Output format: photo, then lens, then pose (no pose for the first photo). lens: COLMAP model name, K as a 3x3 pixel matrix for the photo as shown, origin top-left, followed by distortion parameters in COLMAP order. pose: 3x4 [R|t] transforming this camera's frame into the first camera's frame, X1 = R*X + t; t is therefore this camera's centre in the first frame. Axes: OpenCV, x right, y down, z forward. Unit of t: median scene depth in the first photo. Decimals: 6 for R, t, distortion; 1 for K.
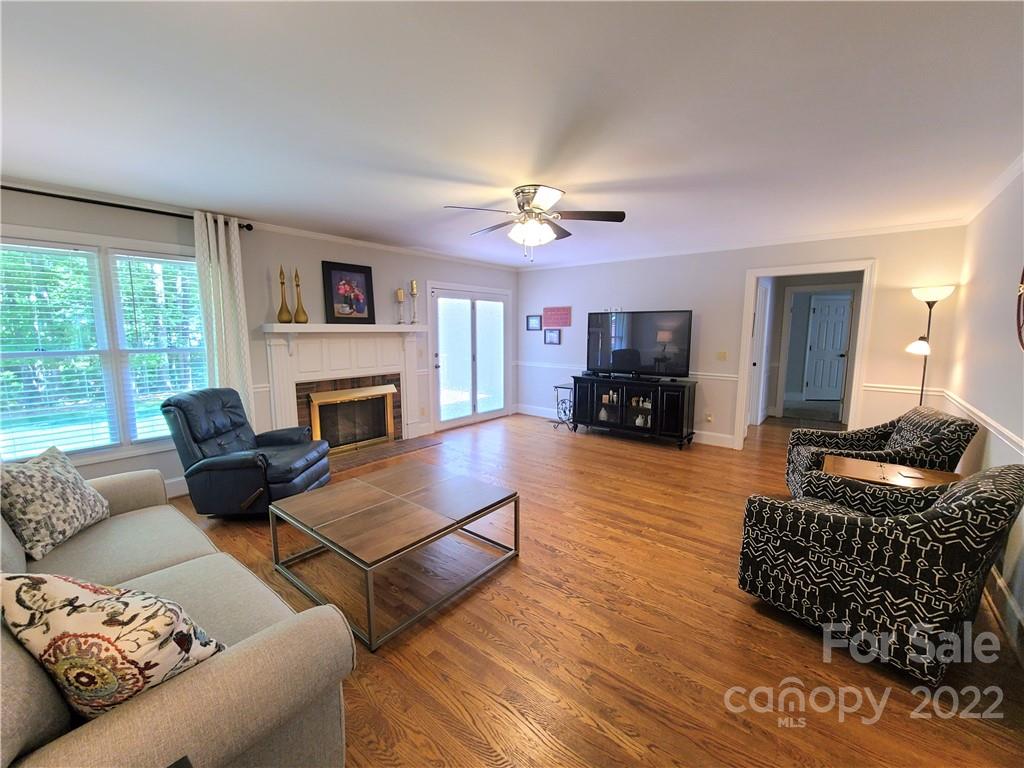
lens RADIAL K [[422.3, 0, 514.9], [0, 422.3, 379.8], [0, 0, 1]] dist [0.001252, 0.000094]
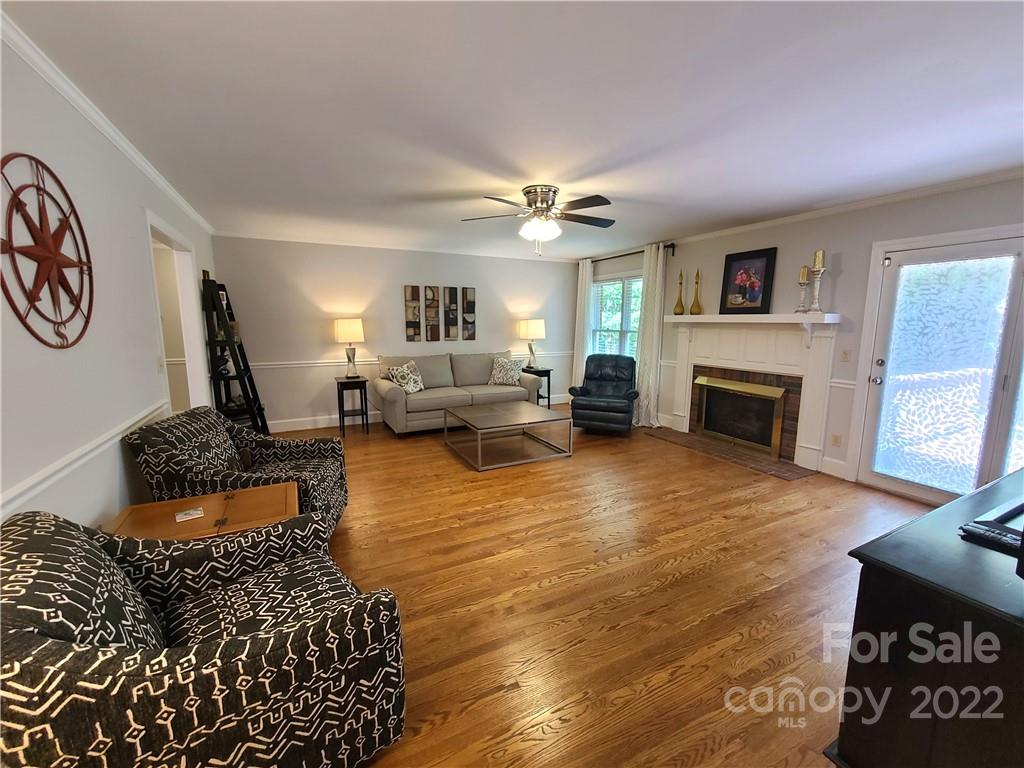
lens RADIAL K [[422.3, 0, 514.9], [0, 422.3, 379.8], [0, 0, 1]] dist [0.001252, 0.000094]
pose [[-0.405186, 0.127862, -0.905249, 0.723625], [-0.112971, 0.975581, 0.188361, -0.111258], [0.907228, 0.178588, -0.380847, 0.938595]]
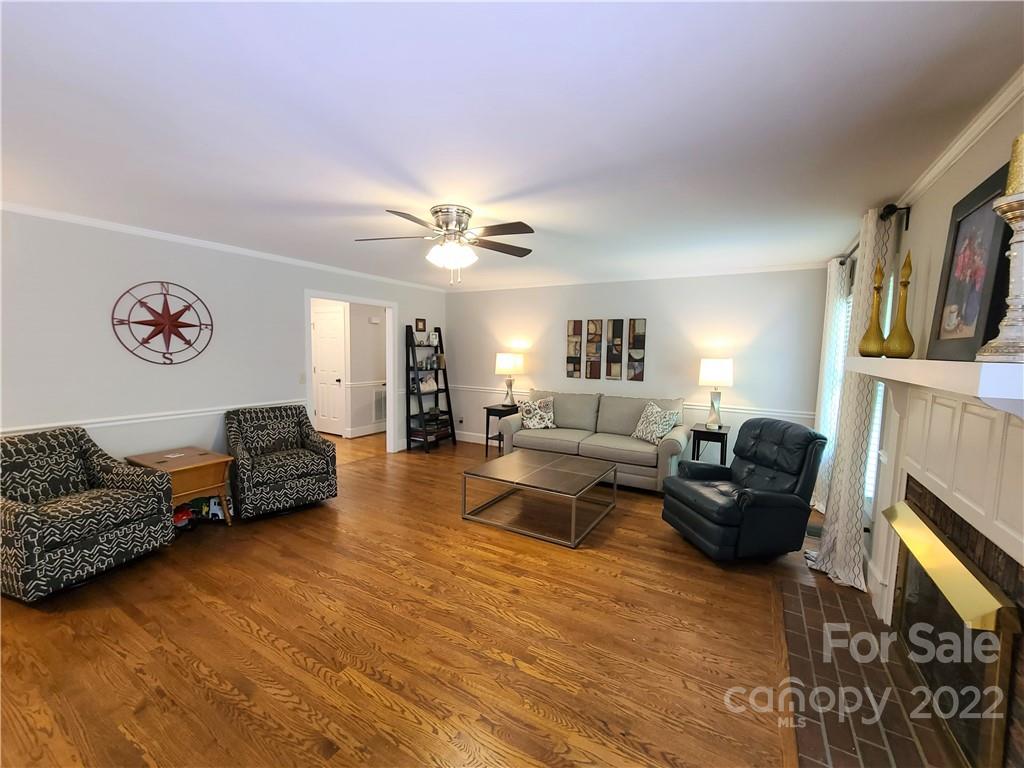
lens RADIAL K [[415.6, 0, 512.0], [0, 415.6, 384.0], [0, 0, 1]] dist [-0.011239, 0.000053]
pose [[-0.987721, -0.003963, -0.156181, 0.033390], [-0.036004, 0.978544, 0.202869, -0.169816], [0.152026, 0.206001, -0.966670, 1.298092]]
